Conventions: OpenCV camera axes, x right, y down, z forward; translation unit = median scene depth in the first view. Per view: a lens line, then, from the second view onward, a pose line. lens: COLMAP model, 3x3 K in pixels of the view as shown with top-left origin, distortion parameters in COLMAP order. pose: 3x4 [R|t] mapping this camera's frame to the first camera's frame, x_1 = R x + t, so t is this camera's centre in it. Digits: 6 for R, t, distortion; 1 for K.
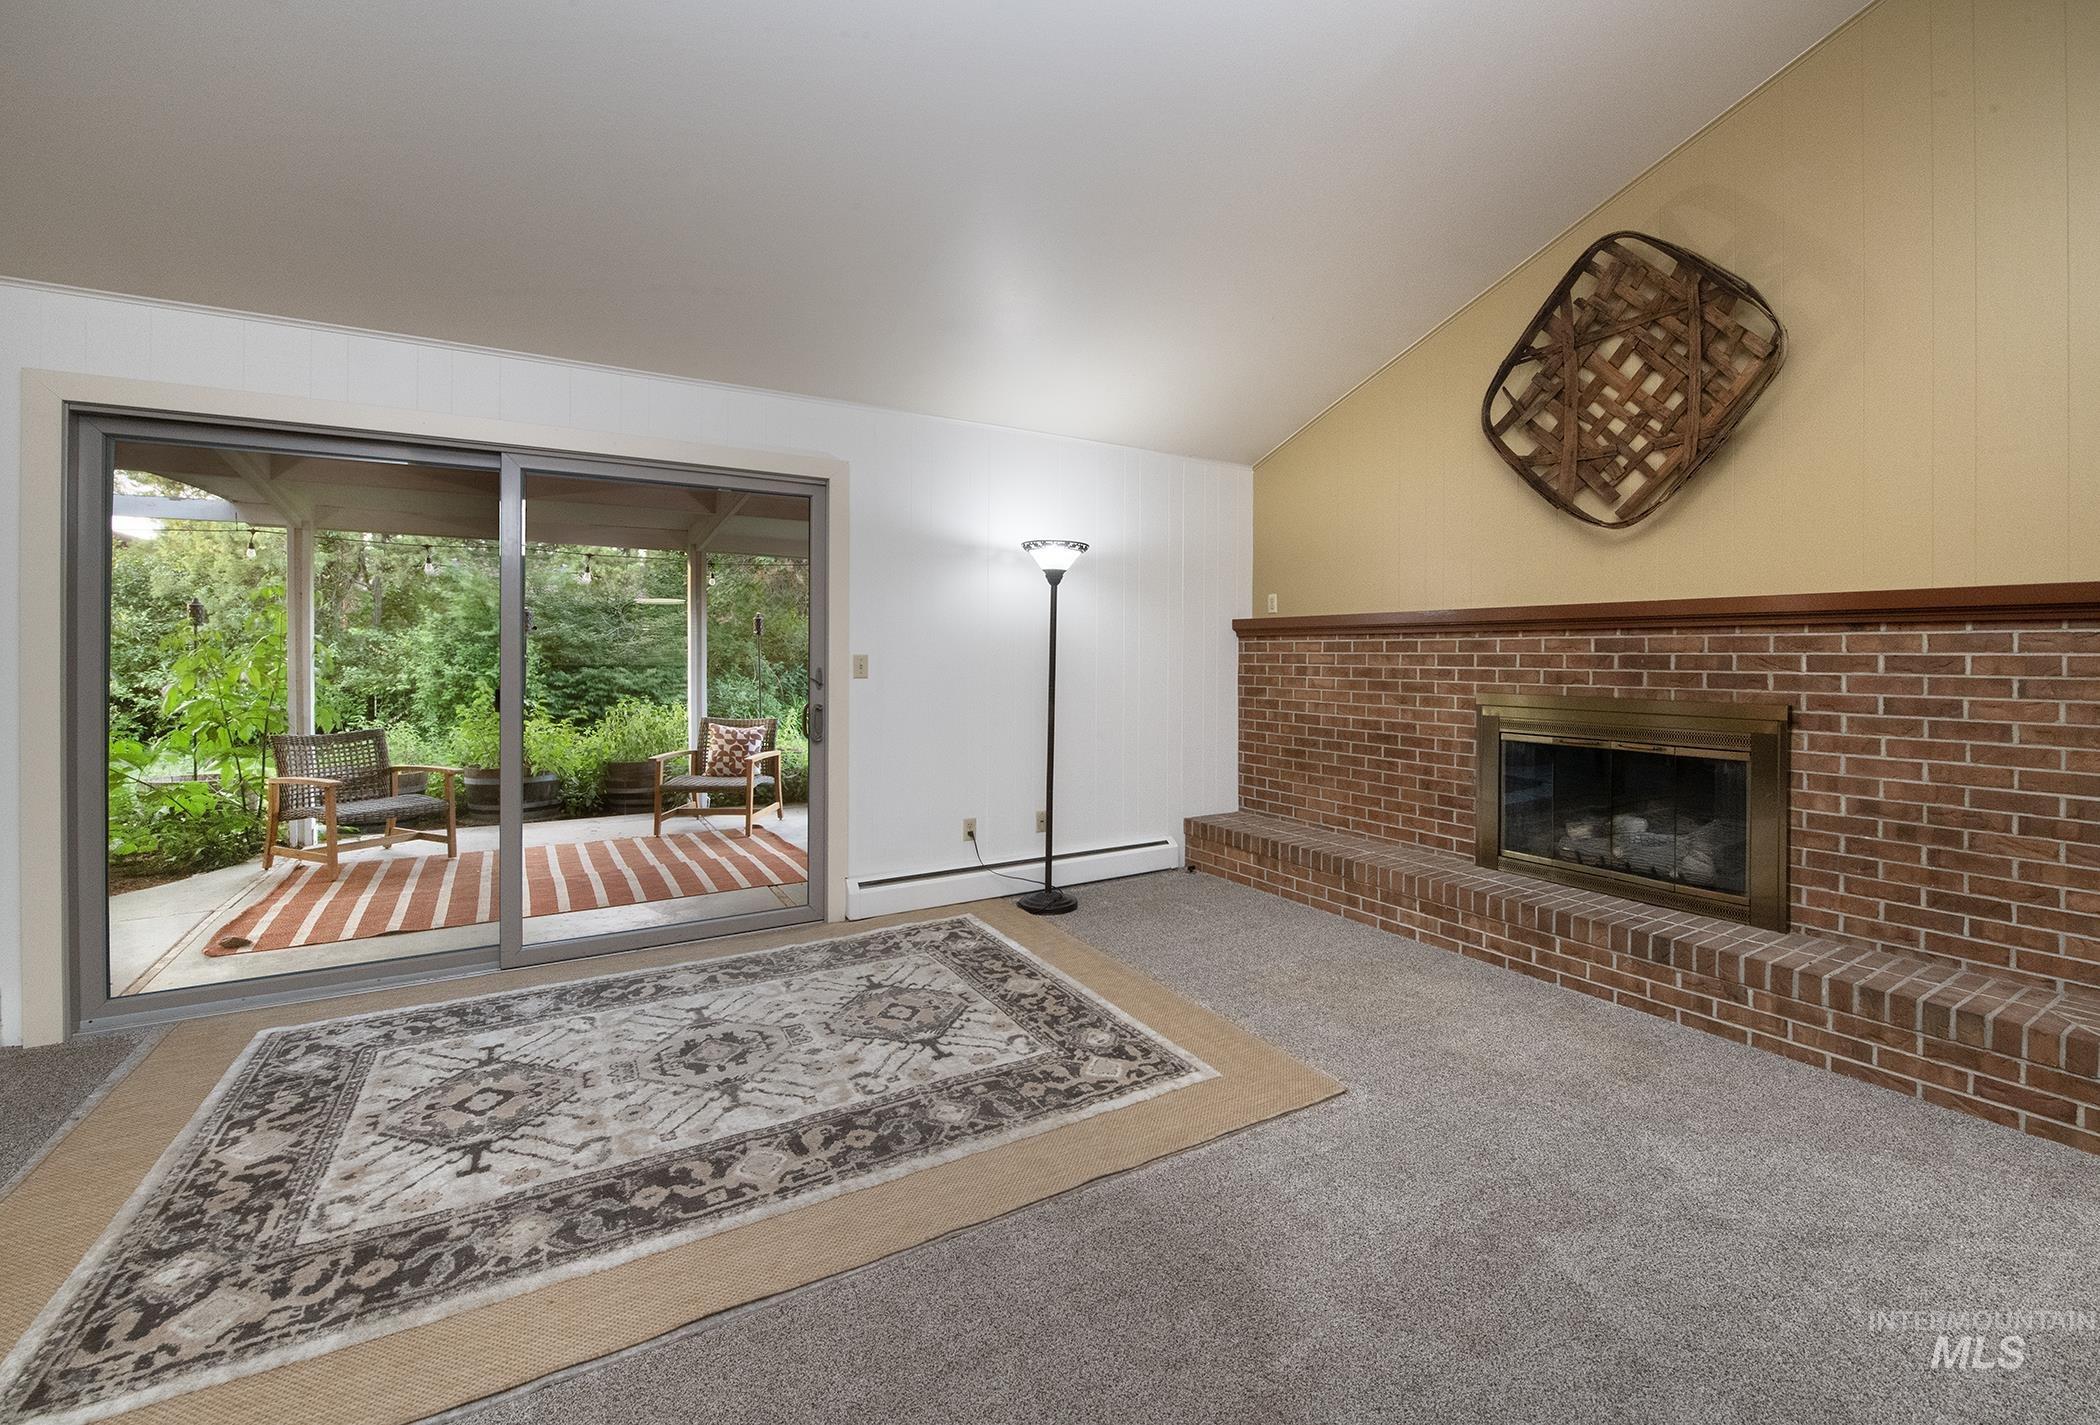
lens RADIAL K [[879.4, 0, 1052.2], [0, 879.4, 665.2], [0, 0, 1]] dist [-0.019685, -0.000438]
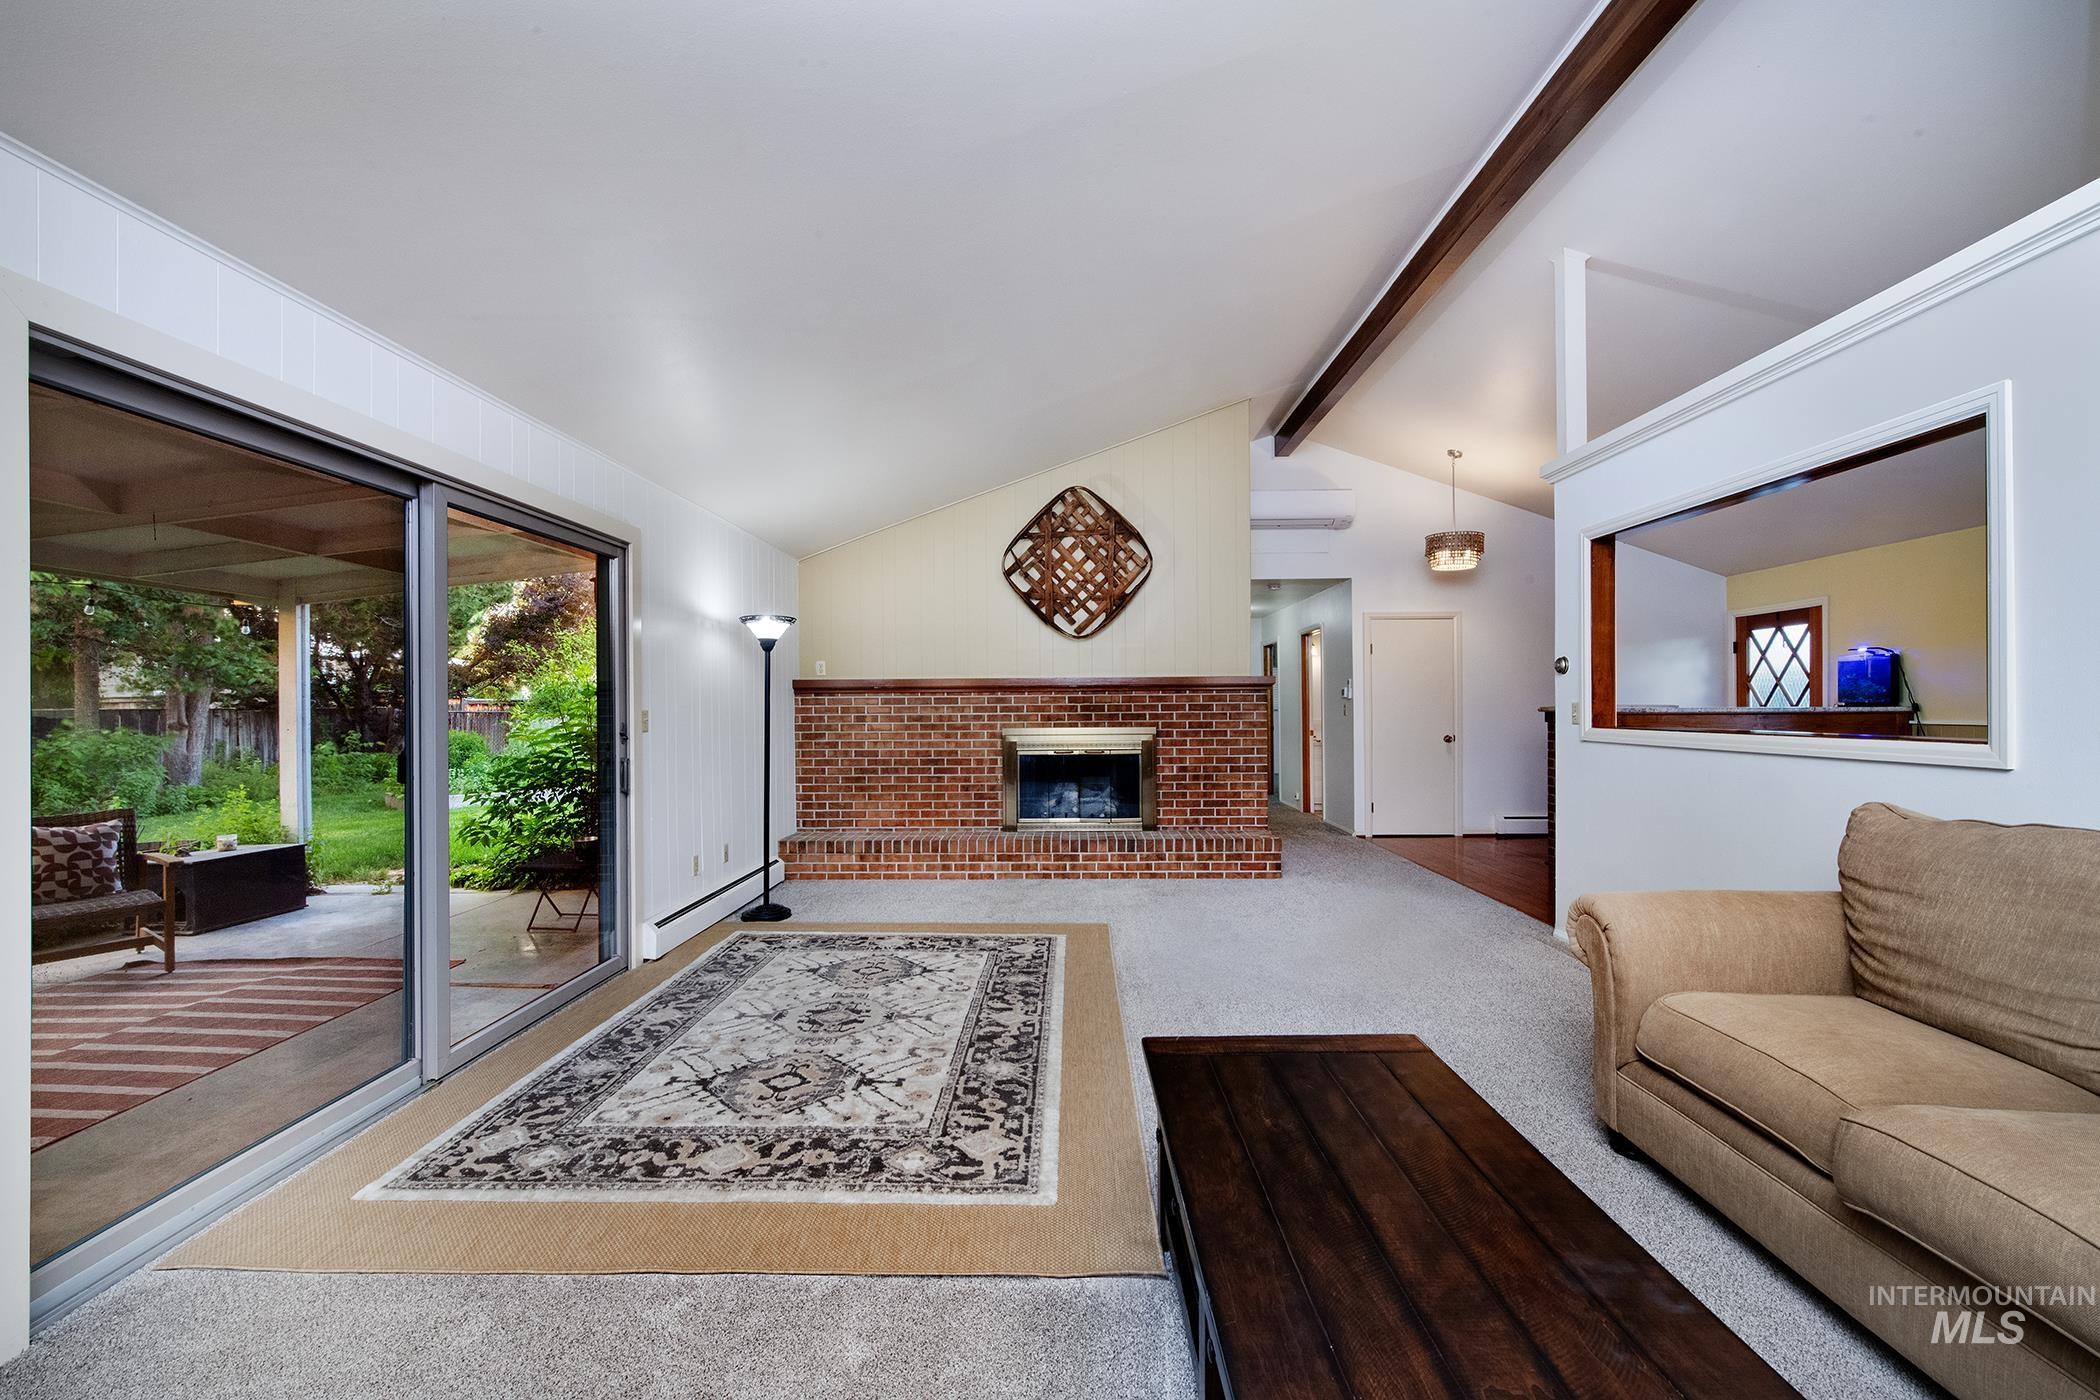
lens RADIAL K [[867.6, 0, 1050.0], [0, 867.6, 700.0], [0, 0, 1]] dist [0.001421, 0.000324]
pose [[0.546075, -0.003798, 0.837727, -1.066049], [0.021742, 0.999717, -0.009641, -0.005791], [-0.837454, 0.023479, 0.546003, 0.016205]]
